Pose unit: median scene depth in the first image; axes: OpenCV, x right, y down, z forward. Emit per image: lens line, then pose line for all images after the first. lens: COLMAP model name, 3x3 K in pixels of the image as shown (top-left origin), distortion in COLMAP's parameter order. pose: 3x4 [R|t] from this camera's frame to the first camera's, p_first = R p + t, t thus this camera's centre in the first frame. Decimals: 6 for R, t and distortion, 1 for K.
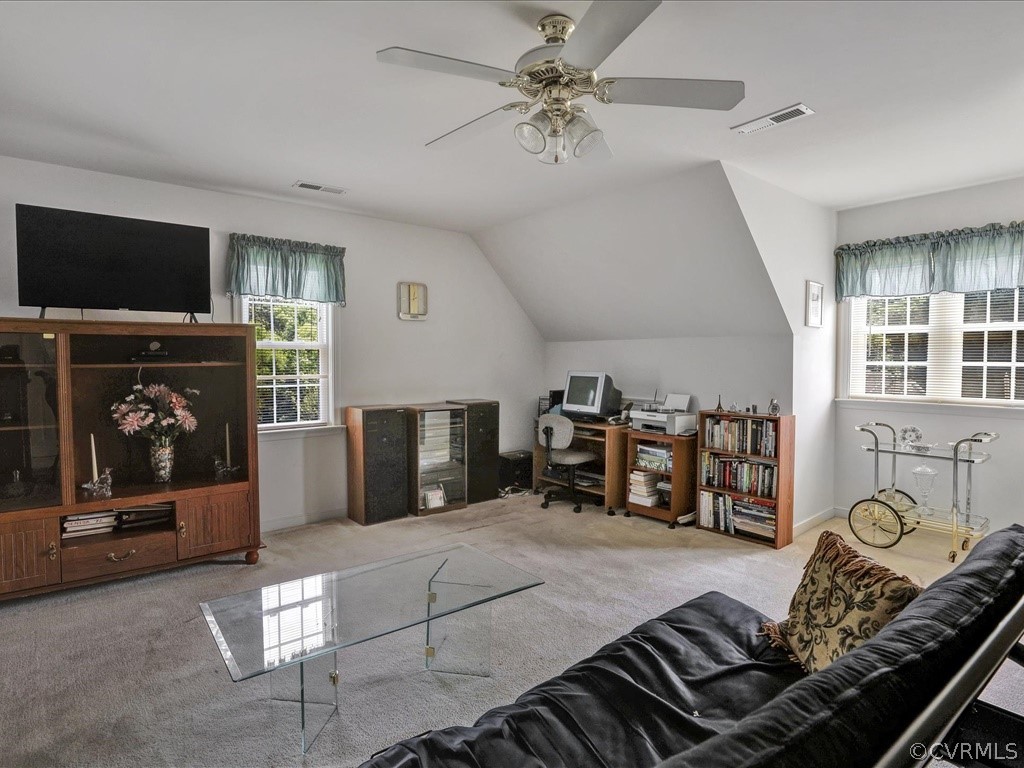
lens RADIAL K [[550.0, 0, 510.9], [0, 550.0, 379.8], [0, 0, 1]] dist [-0.017100, 0.005950]
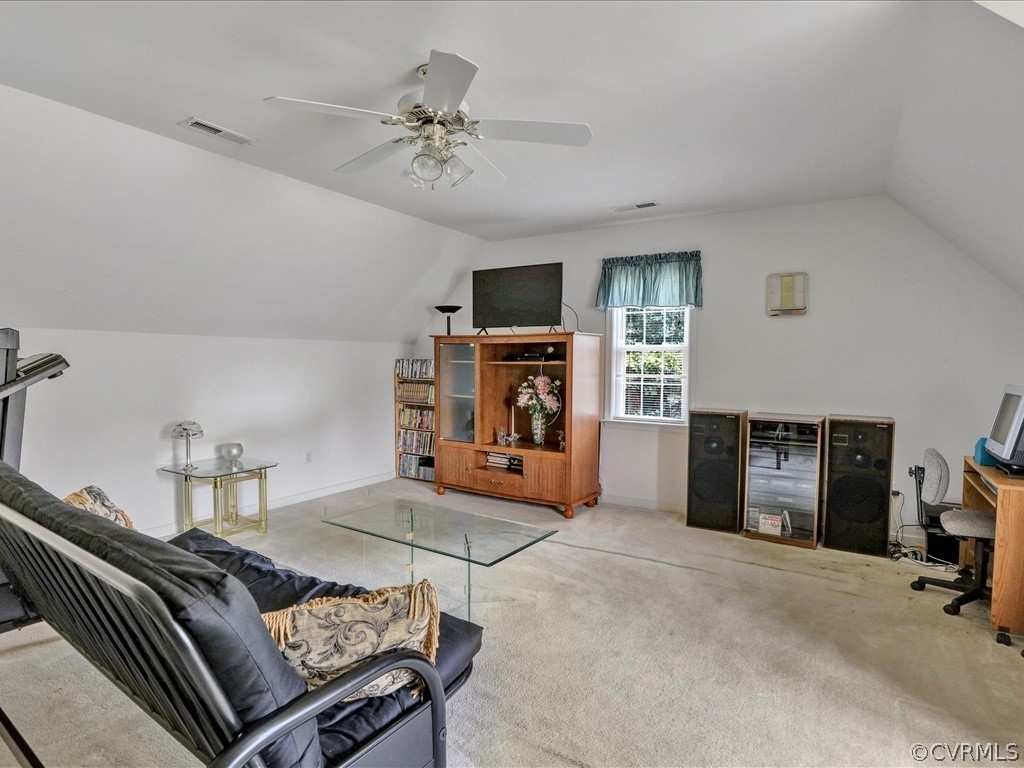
lens RADIAL K [[550.0, 0, 512.6], [0, 550.0, 386.7], [0, 0, 1]] dist [-0.017100, 0.005950]
pose [[0.333128, 0.054112, -0.941328, 0.595702], [-0.043556, 0.998169, 0.041965, -0.018828], [0.941875, 0.027021, 0.334875, 0.375287]]
